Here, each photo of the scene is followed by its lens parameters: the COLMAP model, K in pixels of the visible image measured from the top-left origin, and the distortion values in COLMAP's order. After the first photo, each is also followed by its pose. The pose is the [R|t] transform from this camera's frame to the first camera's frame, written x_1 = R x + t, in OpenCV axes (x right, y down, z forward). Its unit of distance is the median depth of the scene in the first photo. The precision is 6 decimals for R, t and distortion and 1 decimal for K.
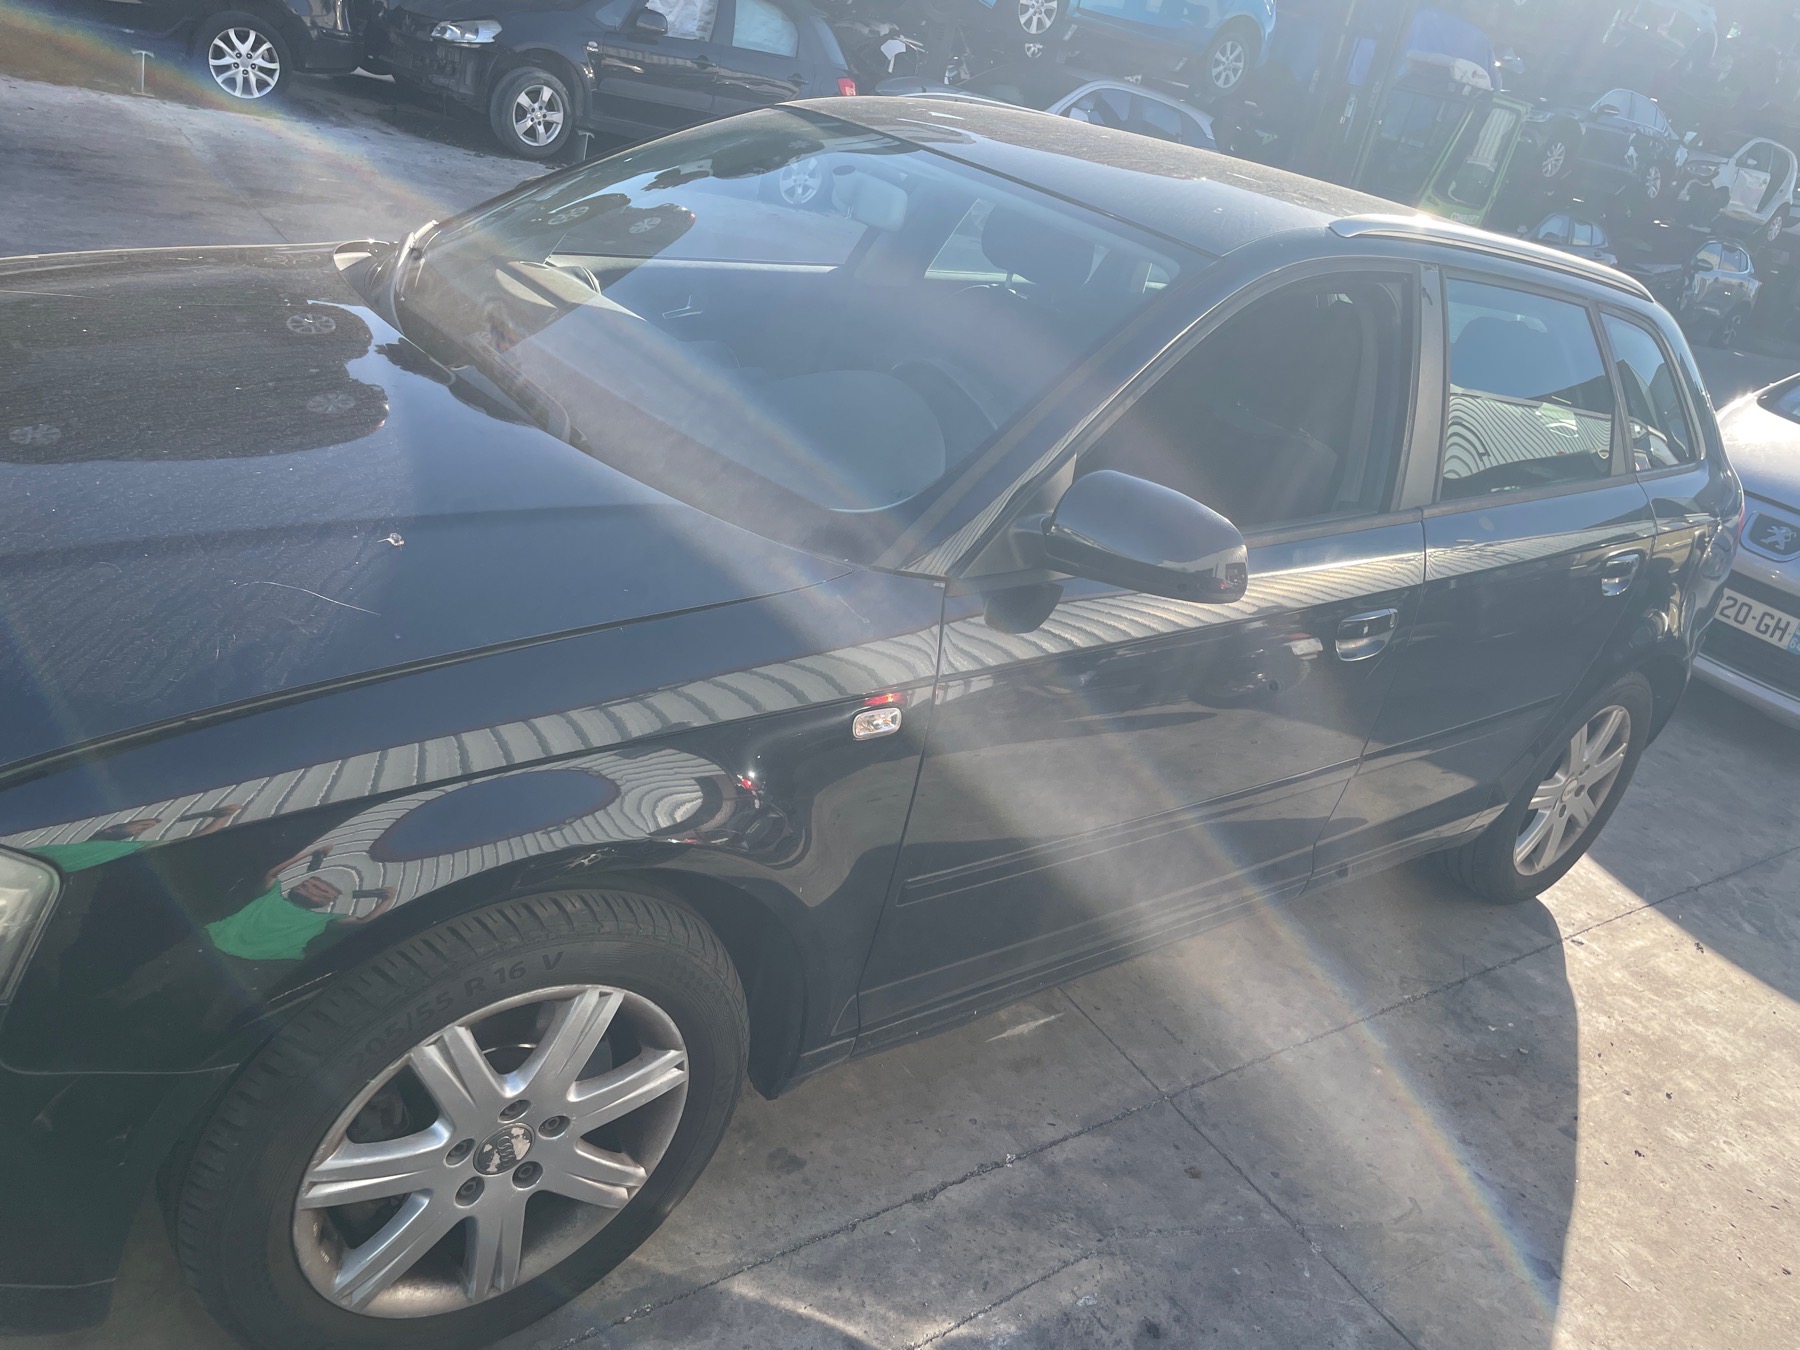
lens RADIAL K [[1380.4, 0, 905.9], [0, 1380.4, 669.6], [0, 0, 1]] dist [0.076254, -0.098799]
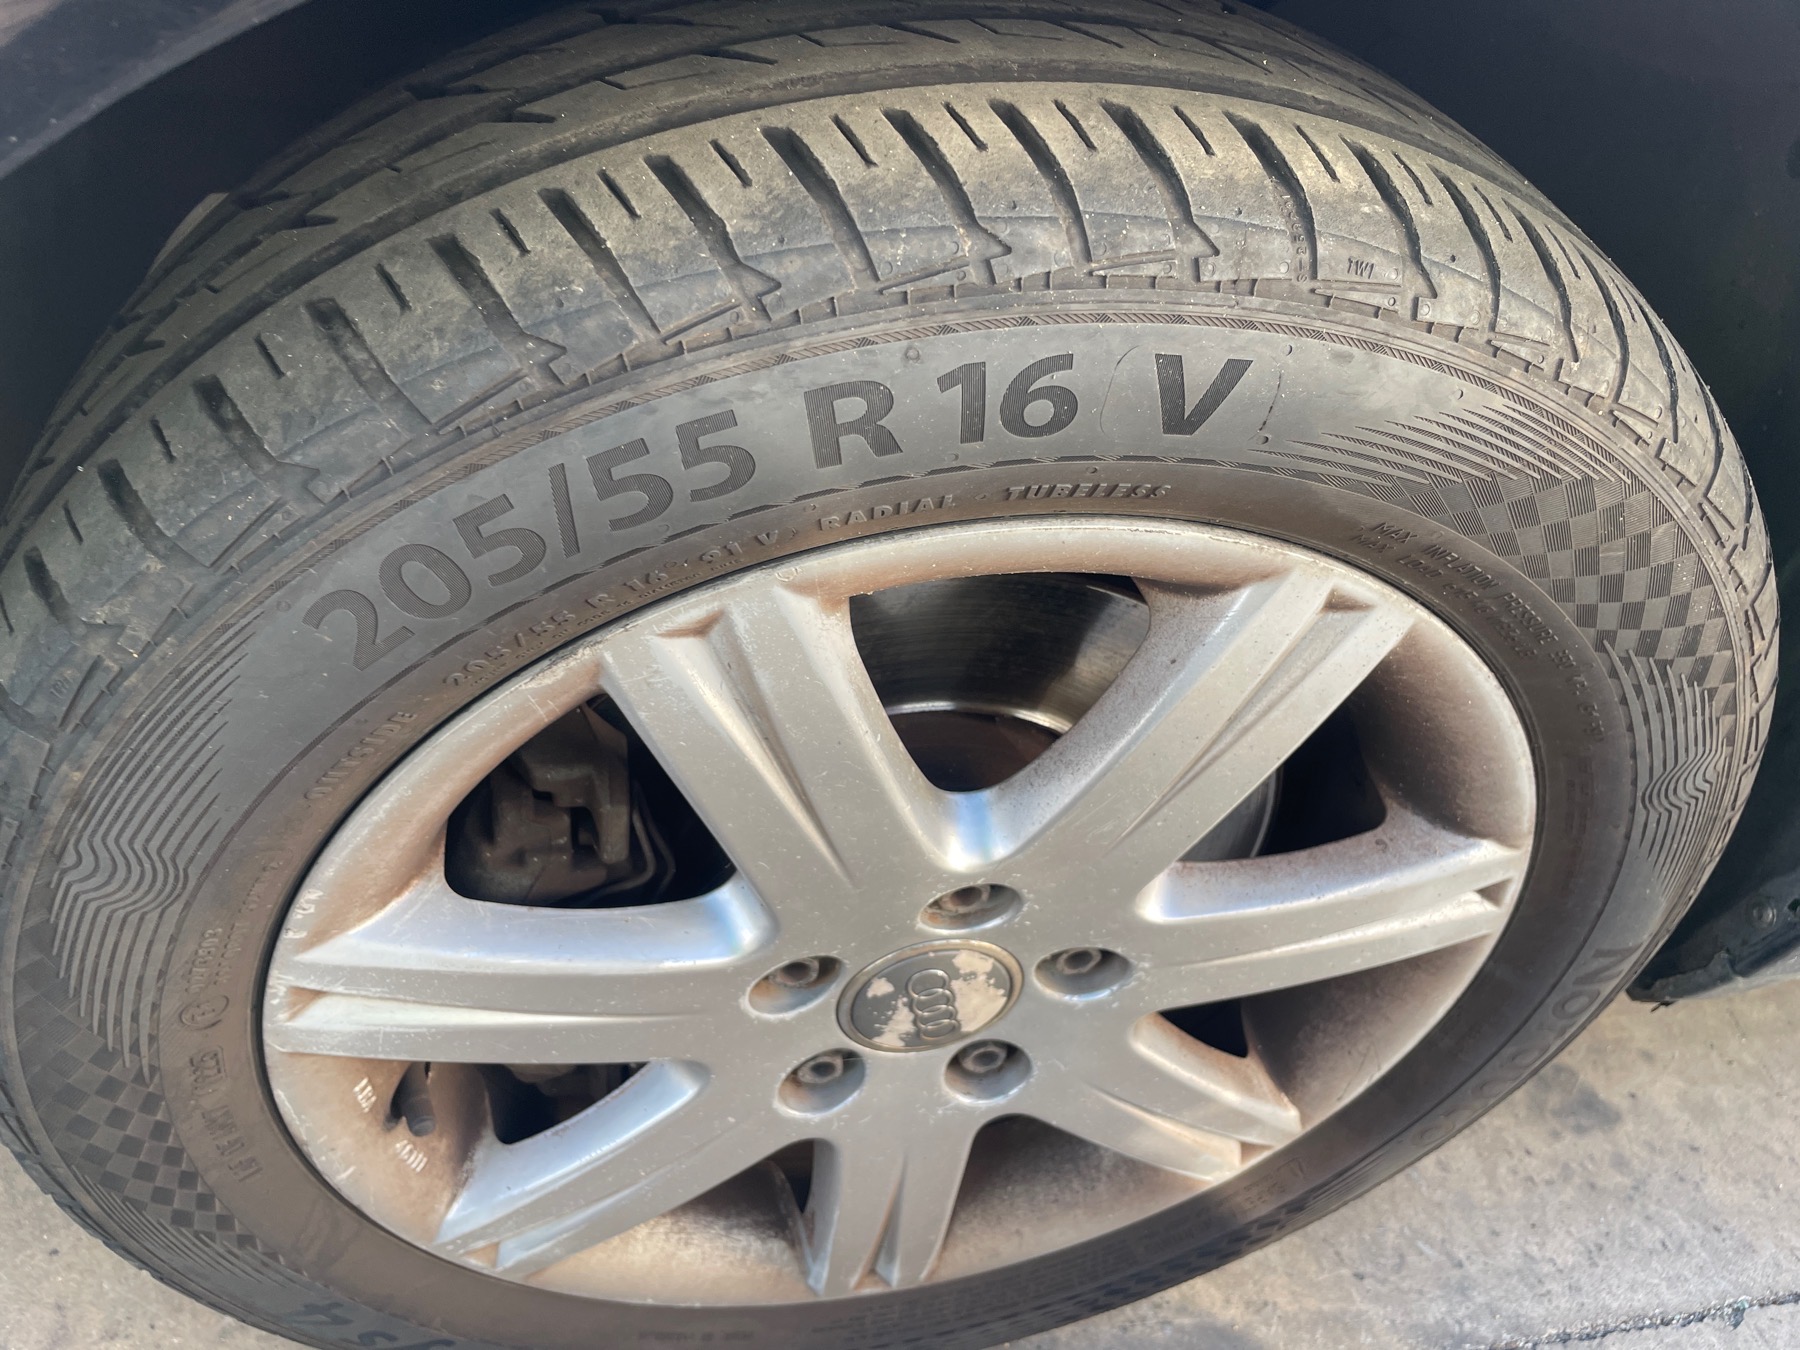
lens RADIAL K [[1375.7, 0, 893.9], [0, 1375.7, 676.8], [0, 0, 1]] dist [0.014383, -0.000566]
pose [[0.902616, 0.219274, -0.370411, -0.153833], [-0.129355, 0.958925, 0.252448, 0.152024], [0.410551, -0.179949, 0.893905, 0.578069]]
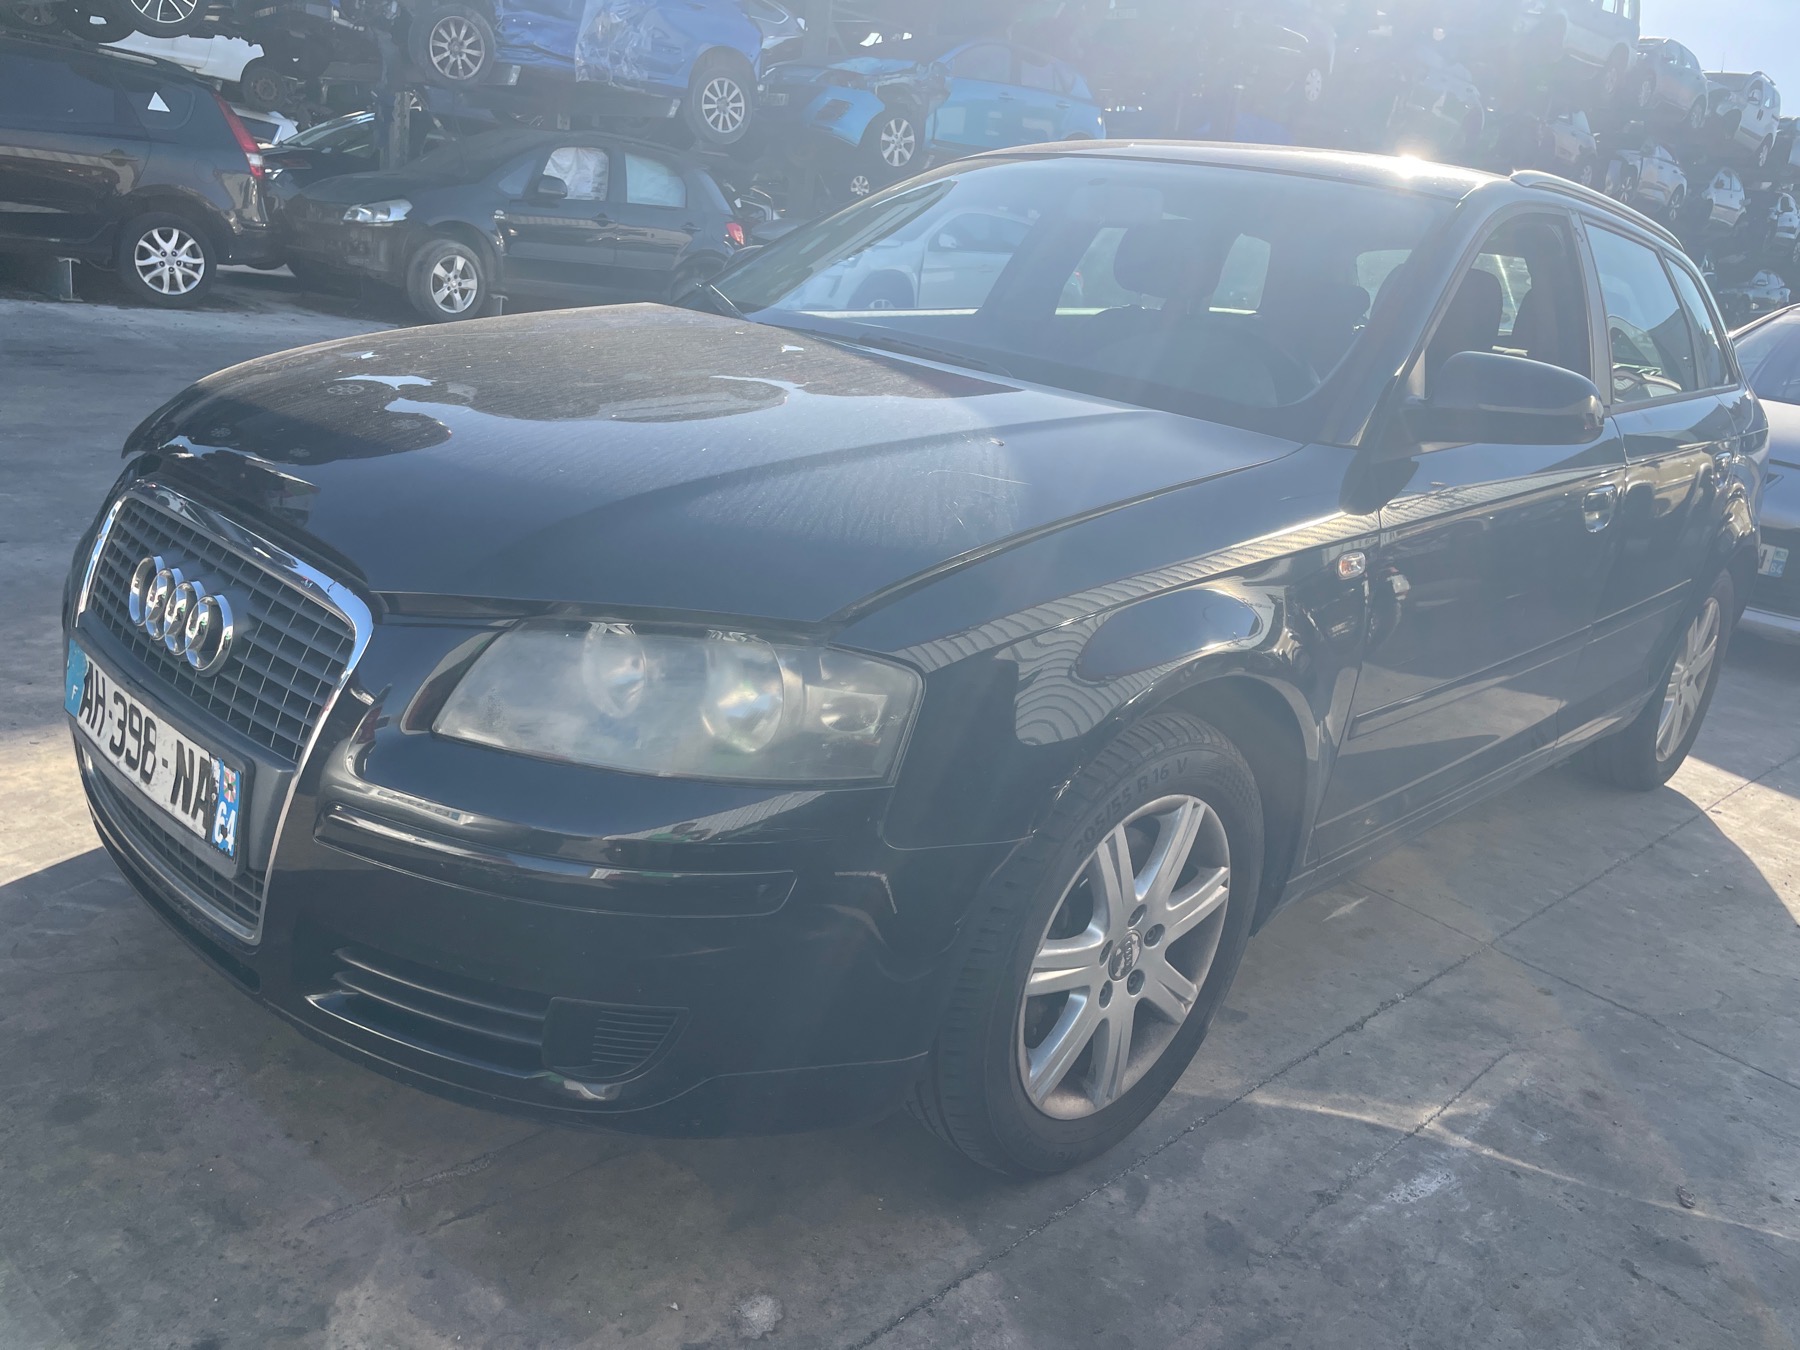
lens RADIAL K [[1380.4, 0, 894.7], [0, 1380.4, 674.1], [0, 0, 1]] dist [0.076254, -0.098799]
pose [[0.985802, -0.136993, 0.097095, -0.449653], [0.145634, 0.985389, -0.088310, 0.150215], [-0.083578, 0.101197, 0.991350, -0.124718]]
